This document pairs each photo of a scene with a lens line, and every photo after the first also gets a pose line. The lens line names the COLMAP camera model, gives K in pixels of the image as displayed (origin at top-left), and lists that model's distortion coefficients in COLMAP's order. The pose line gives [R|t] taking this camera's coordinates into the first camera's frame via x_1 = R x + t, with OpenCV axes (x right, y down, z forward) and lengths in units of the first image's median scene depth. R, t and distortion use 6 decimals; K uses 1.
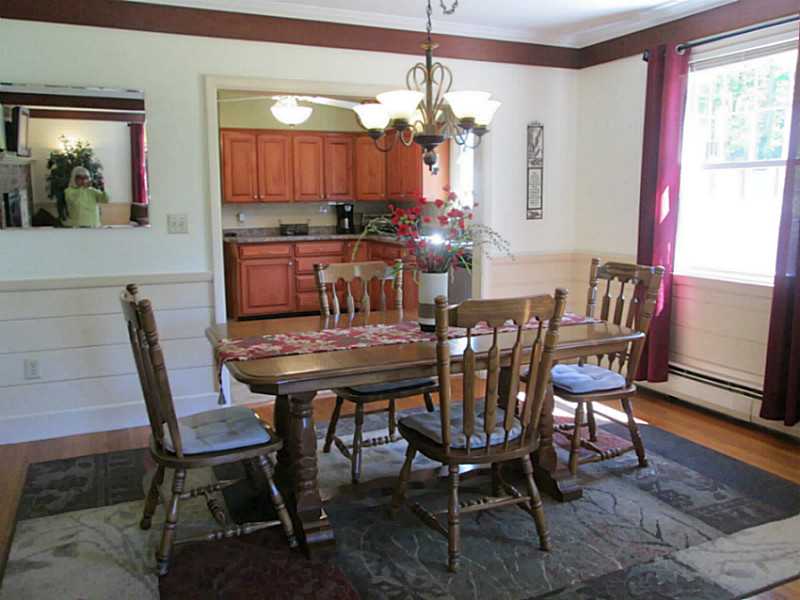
lens RADIAL K [[668.2, 0, 400.0], [0, 668.2, 300.0], [0, 0, 1]] dist [-0.013689, 0.005017]
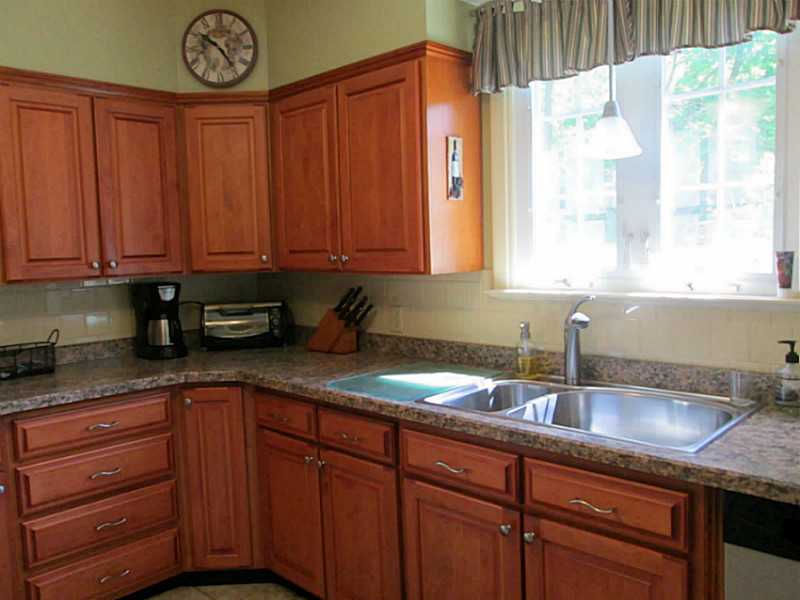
lens RADIAL K [[668.2, 0, 400.0], [0, 668.2, 300.0], [0, 0, 1]] dist [-0.013689, 0.005017]
pose [[0.931902, -0.045751, 0.359813, -0.092209], [0.072728, 0.995436, -0.061792, -0.101044], [-0.355344, 0.083752, 0.930976, 0.602450]]
